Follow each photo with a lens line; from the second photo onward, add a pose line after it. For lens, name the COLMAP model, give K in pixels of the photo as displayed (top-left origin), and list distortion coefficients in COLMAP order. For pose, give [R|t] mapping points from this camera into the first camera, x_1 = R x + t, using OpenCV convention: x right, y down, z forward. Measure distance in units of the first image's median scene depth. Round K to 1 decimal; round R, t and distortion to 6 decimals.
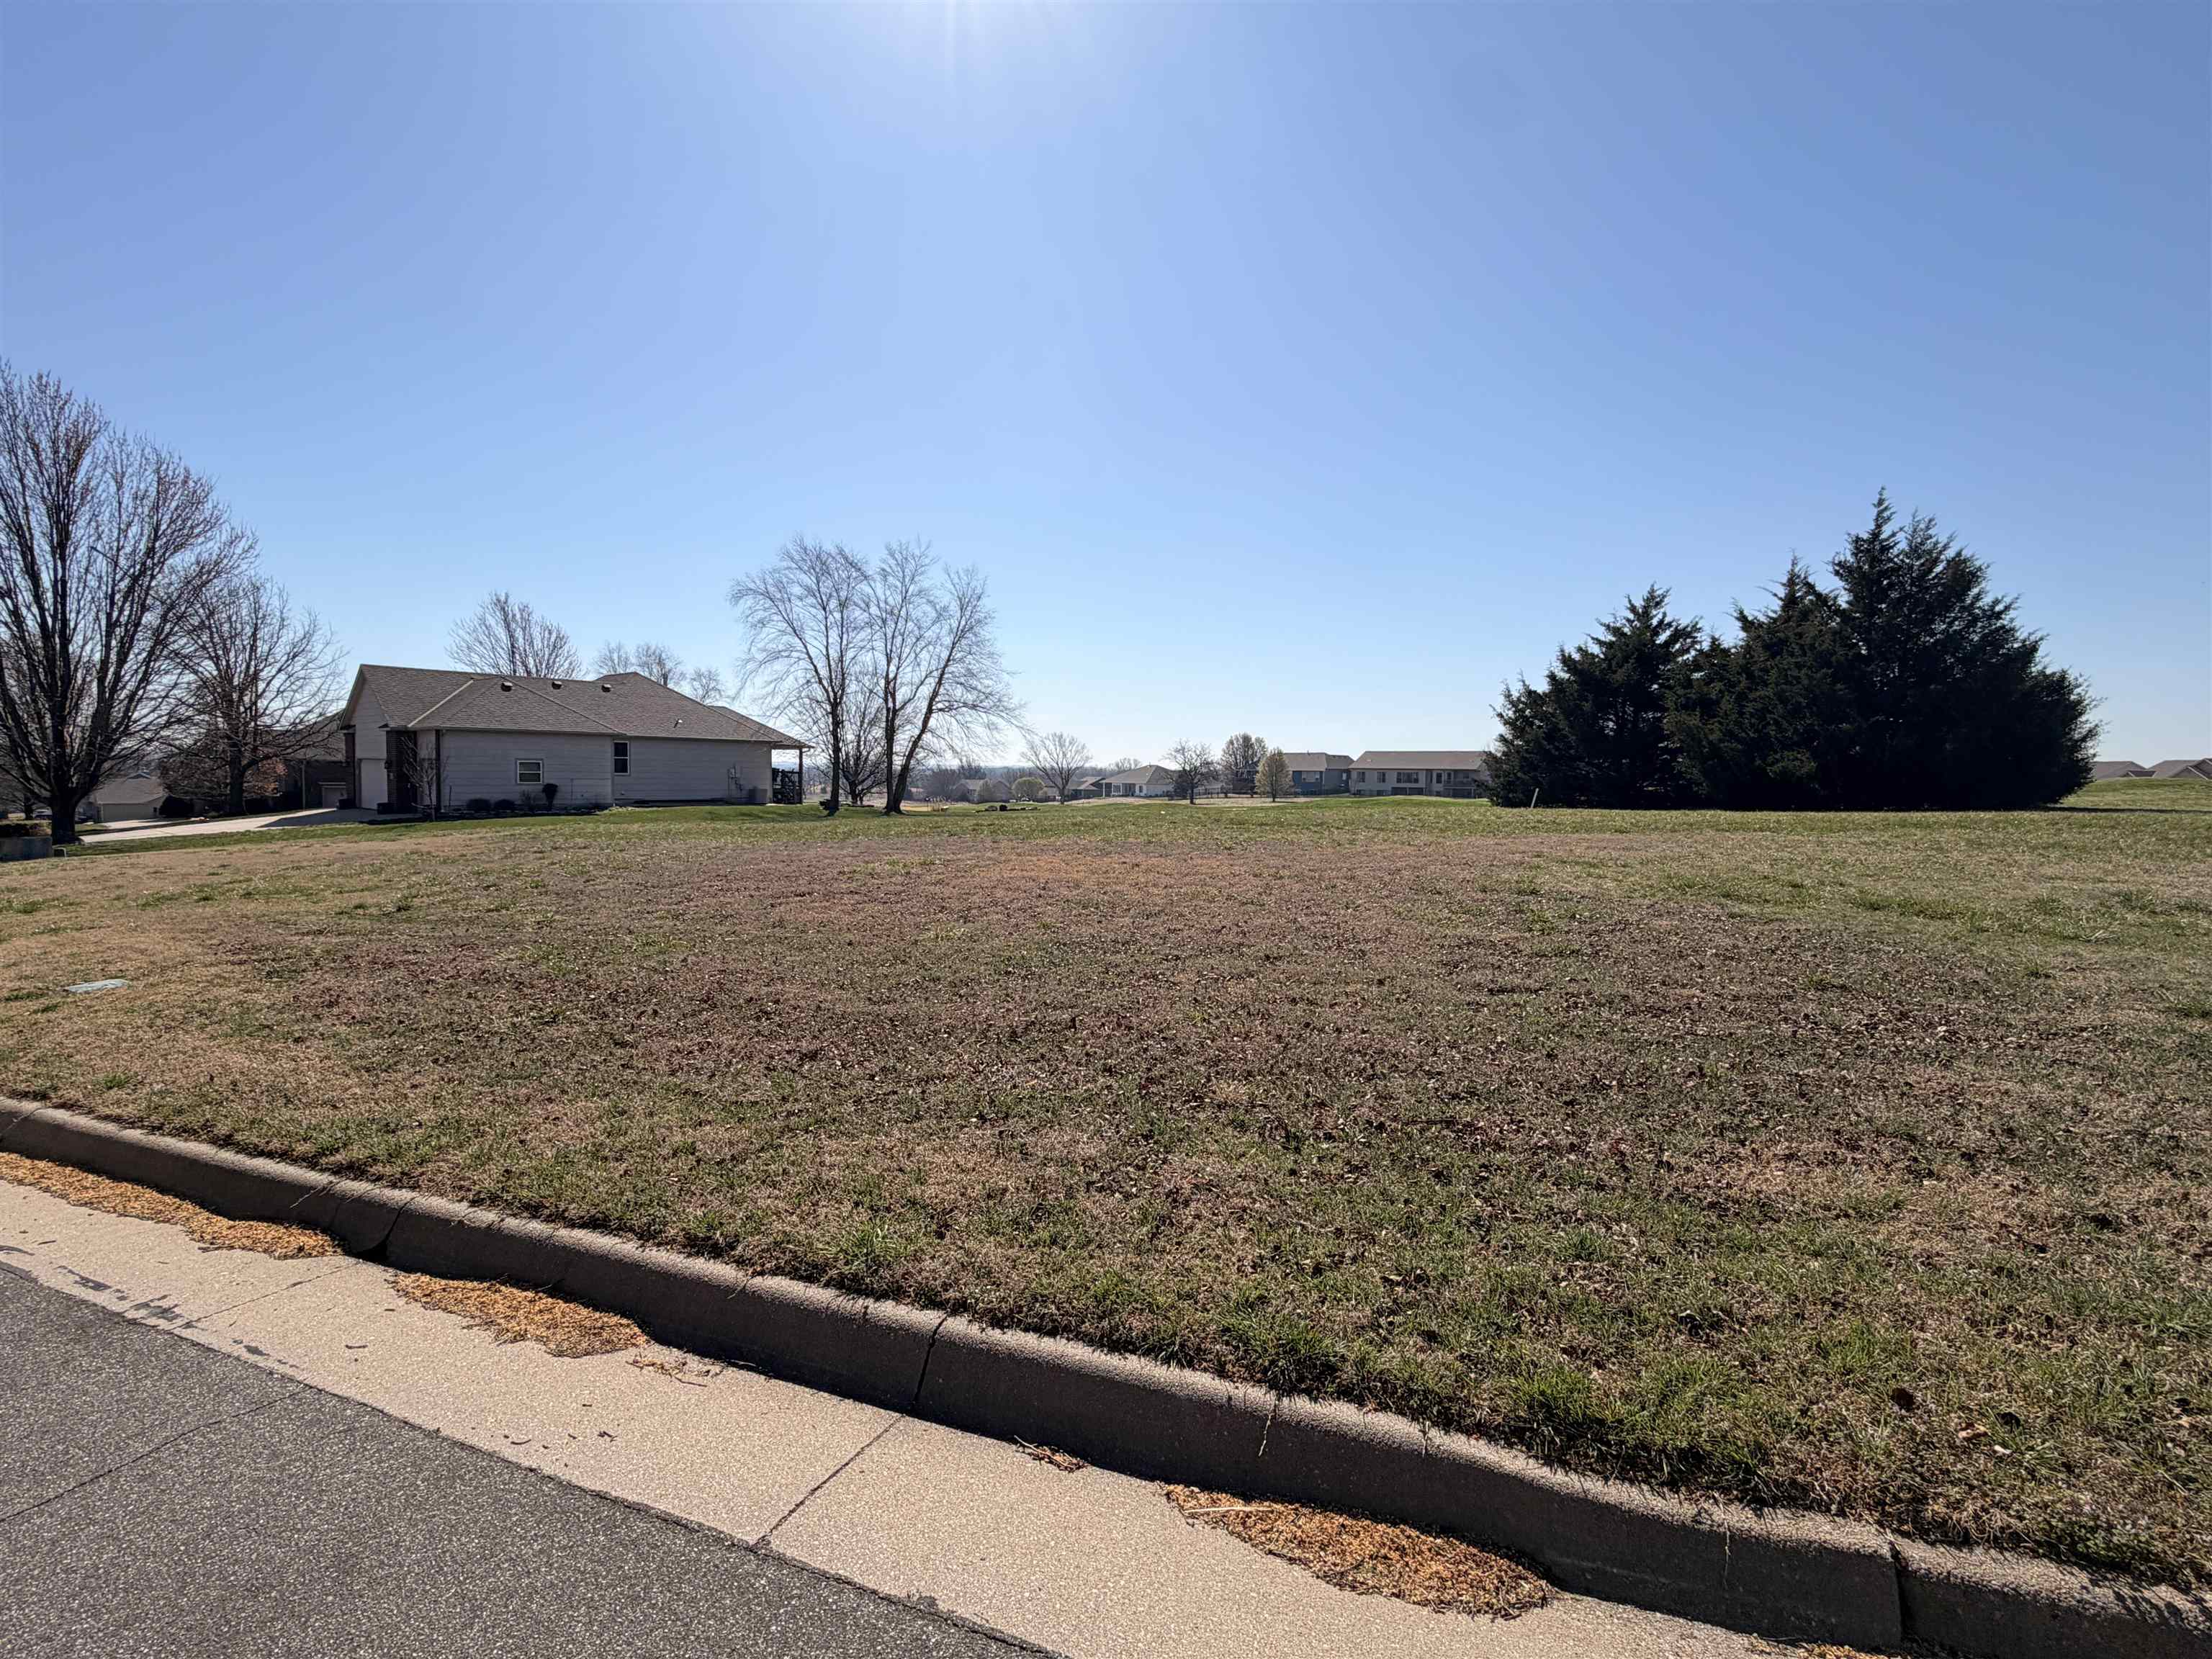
lens RADIAL K [[1055.4, 0, 1106.0], [0, 1055.4, 829.5], [0, 0, 1]] dist [0.001062, -0.000570]
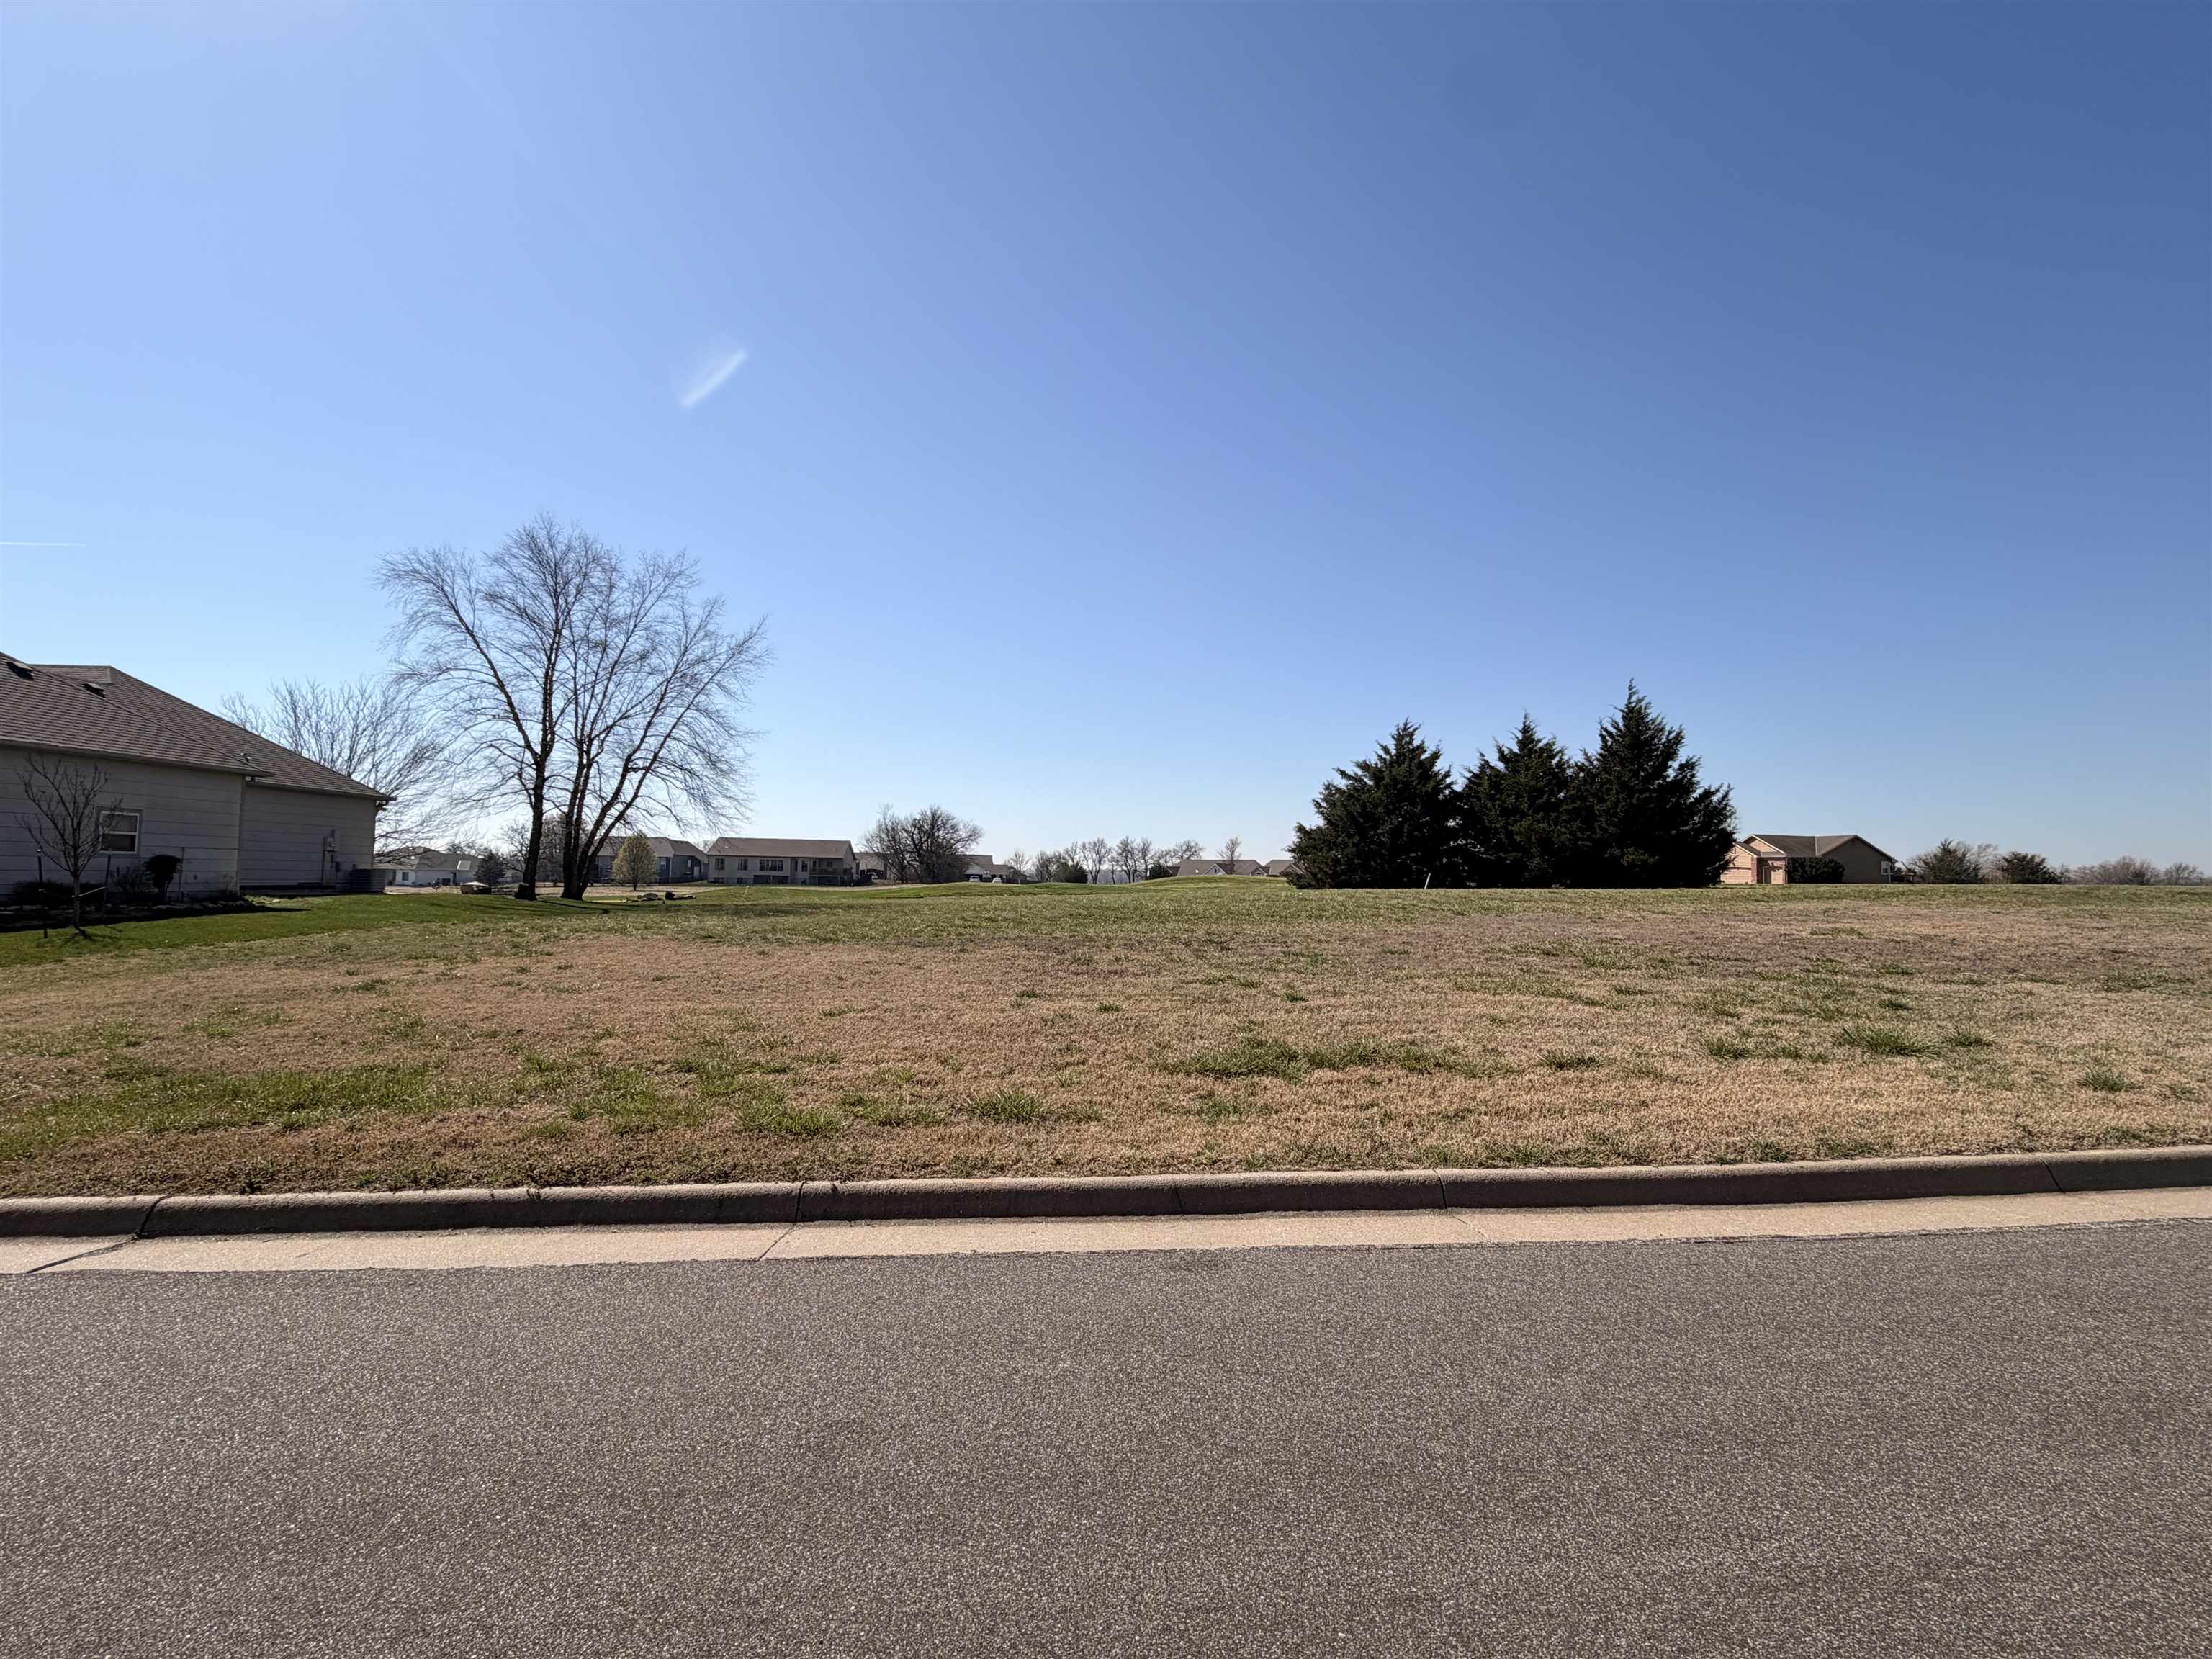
lens RADIAL K [[1055.4, 0, 1106.0], [0, 1055.4, 829.5], [0, 0, 1]] dist [0.001062, -0.000570]
pose [[0.715805, 0.035727, 0.697386, -0.463976], [0.023852, 0.996857, -0.075551, -0.002886], [-0.697893, 0.070714, 0.712703, 0.222604]]
